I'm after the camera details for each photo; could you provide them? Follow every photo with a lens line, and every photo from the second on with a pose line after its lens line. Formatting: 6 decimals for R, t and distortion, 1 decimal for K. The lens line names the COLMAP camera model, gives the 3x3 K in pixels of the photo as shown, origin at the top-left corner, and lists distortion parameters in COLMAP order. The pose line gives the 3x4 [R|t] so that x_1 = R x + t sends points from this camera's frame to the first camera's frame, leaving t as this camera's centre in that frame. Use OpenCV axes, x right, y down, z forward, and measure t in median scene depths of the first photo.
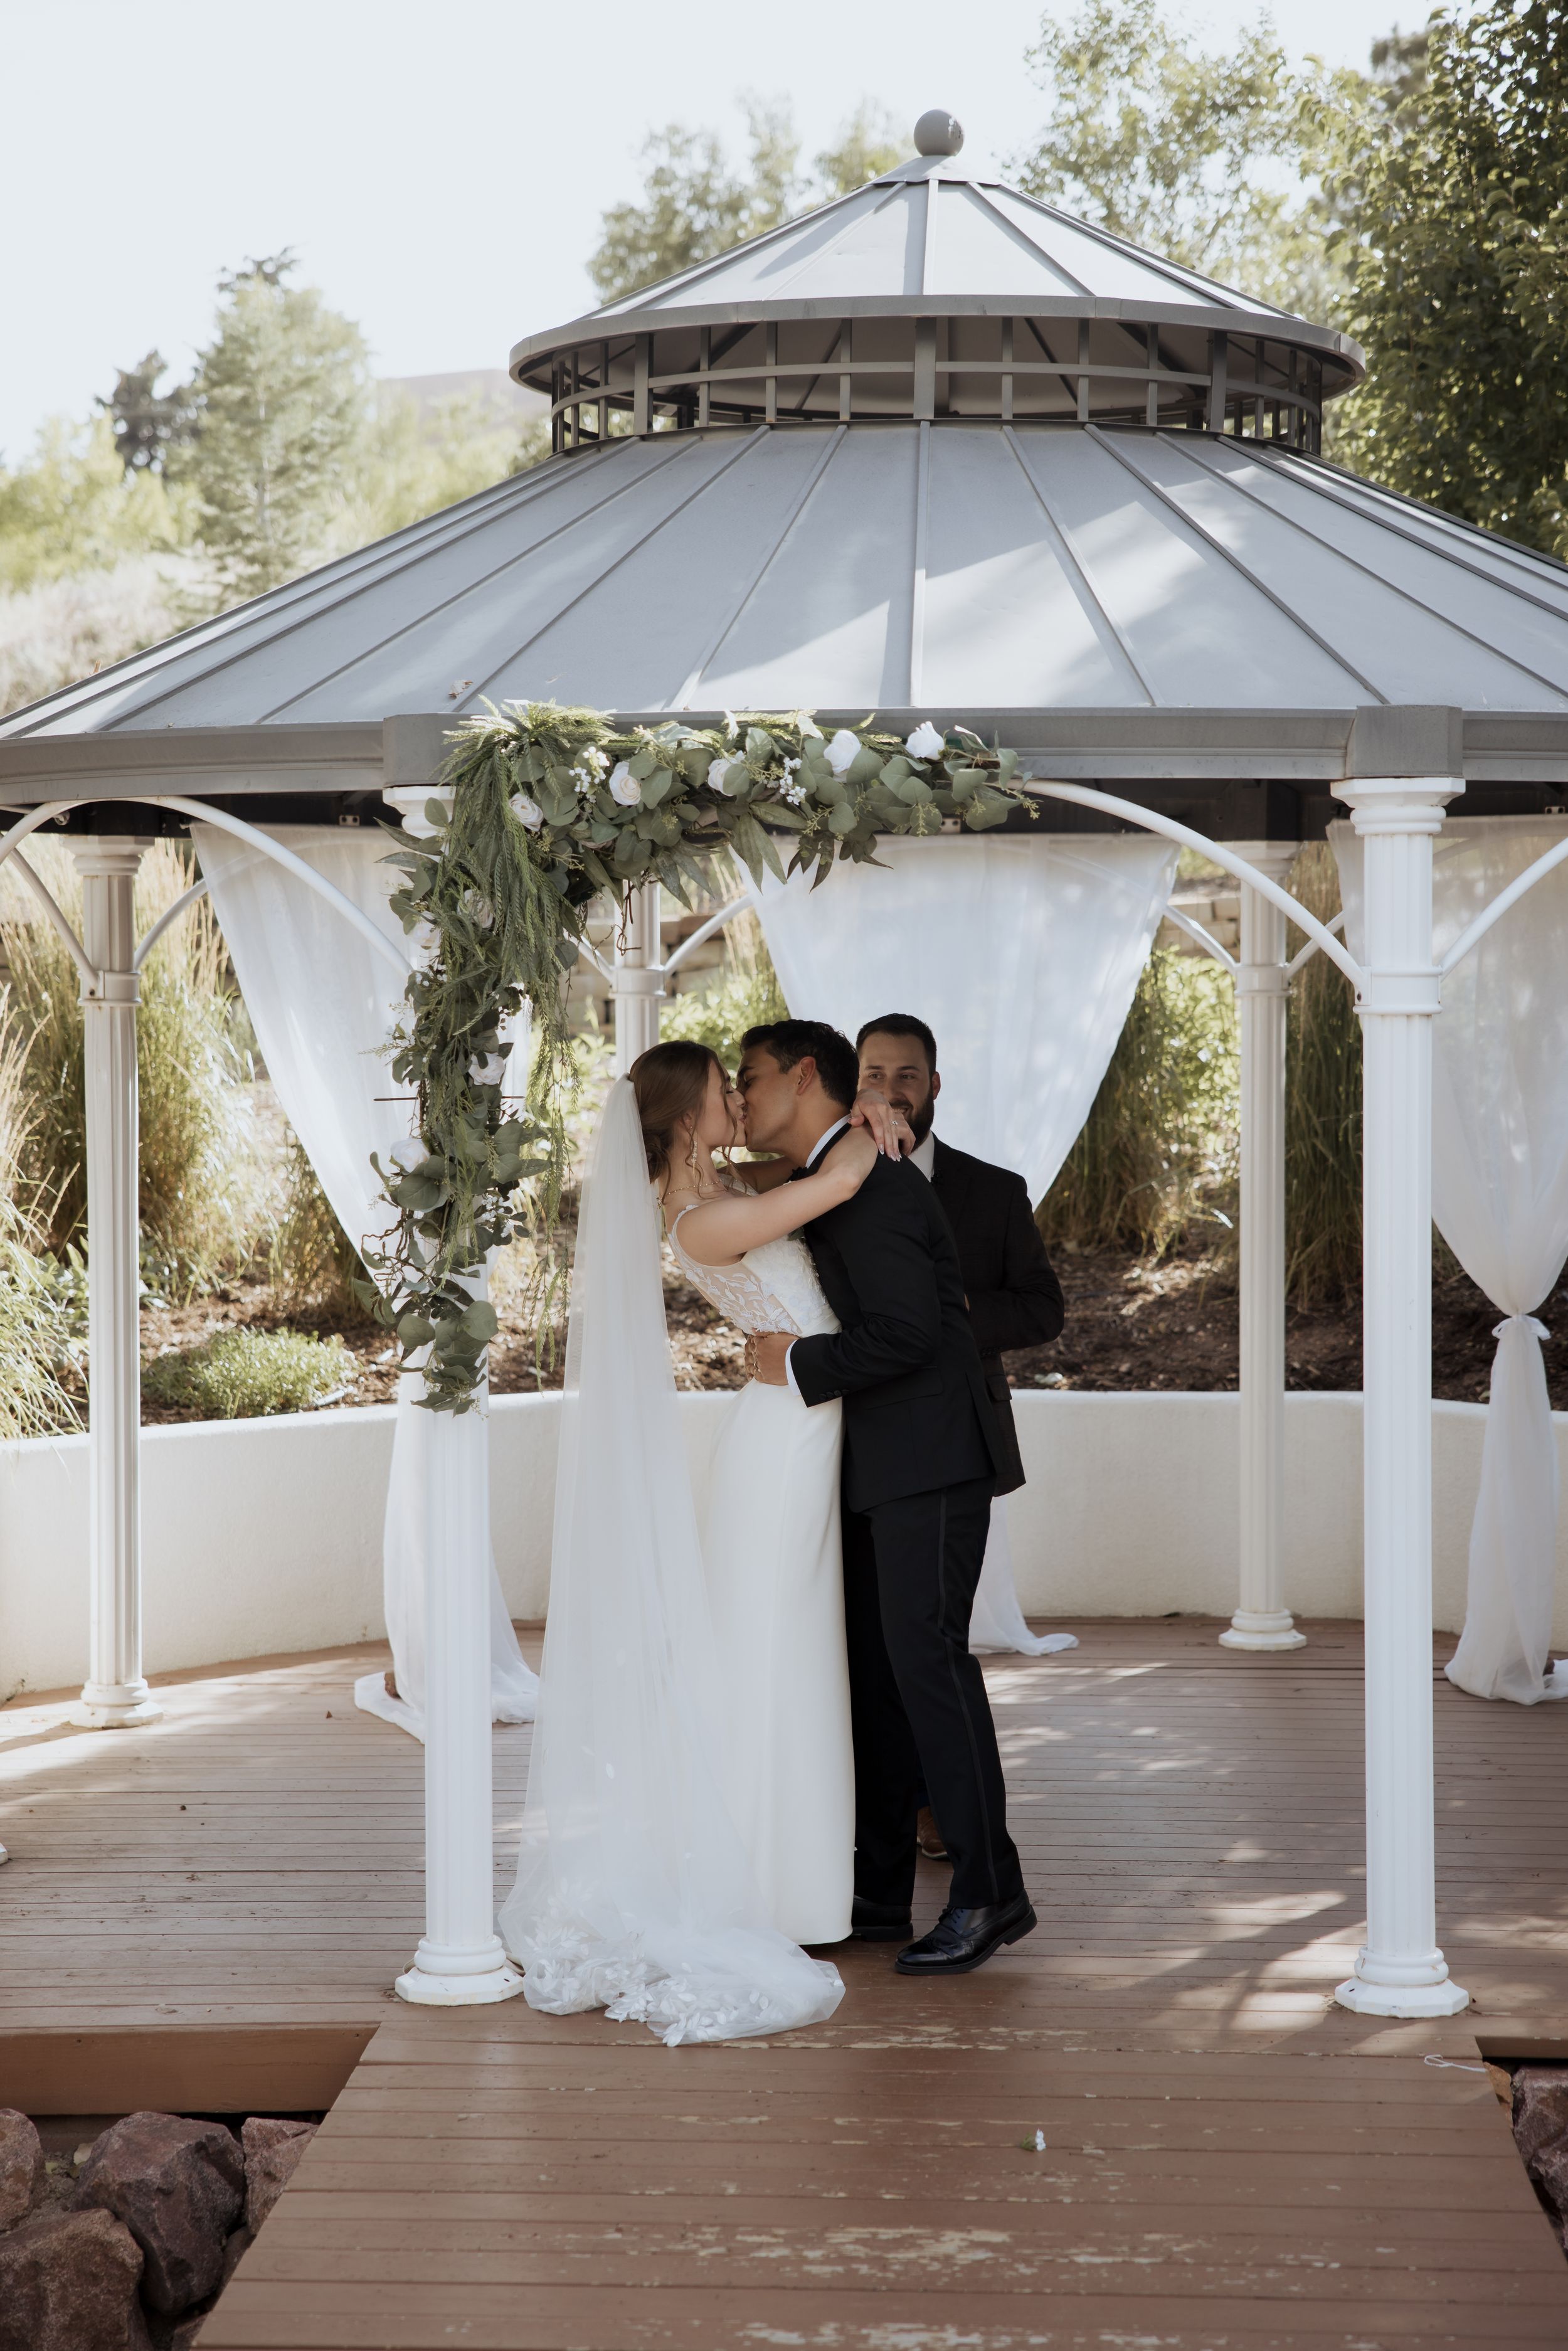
lens RADIAL K [[4670.7, 0, 780.1], [0, 4670.7, 1154.3], [0, 0, 1]] dist [0.300667, 0.000000]
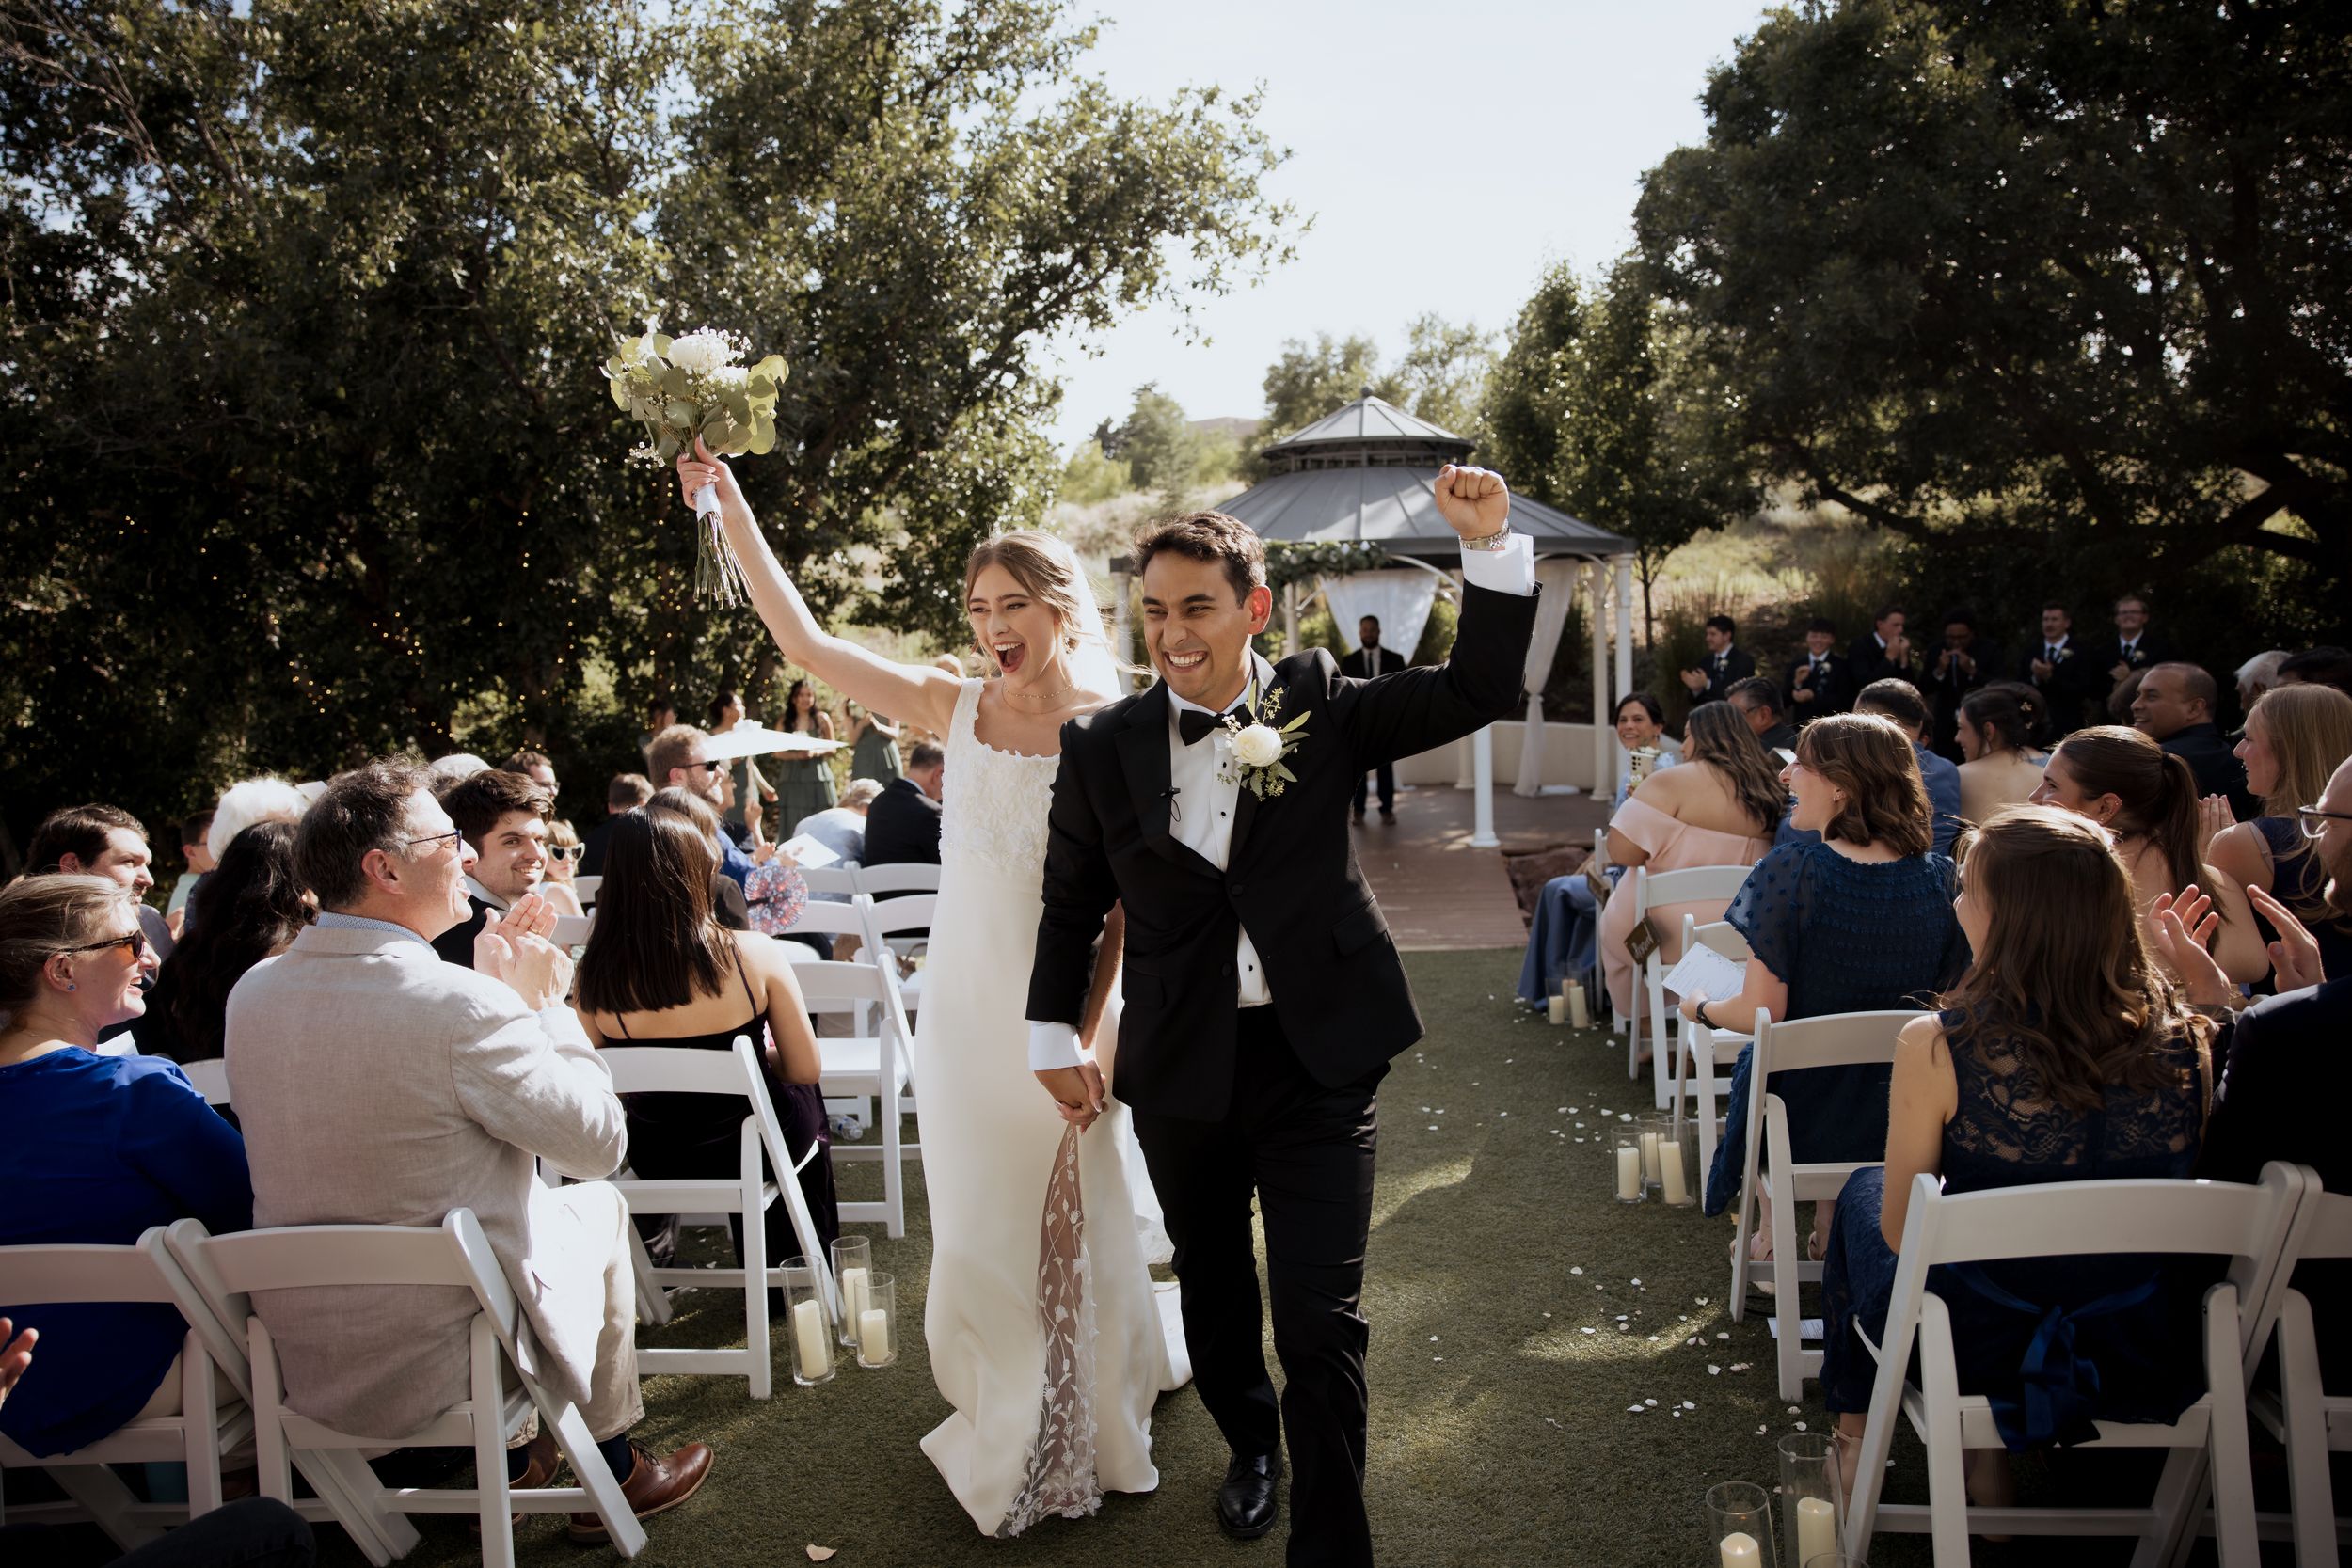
lens RADIAL K [[1697.7, 0, 1170.4], [0, 1697.7, 793.5], [0, 0, 1]] dist [-0.100636, 0.006033]
pose [[0.994977, -0.020815, -0.097912, 0.001502], [0.026412, 0.998069, 0.056216, 0.037876], [0.096552, -0.058520, 0.993606, -0.474412]]
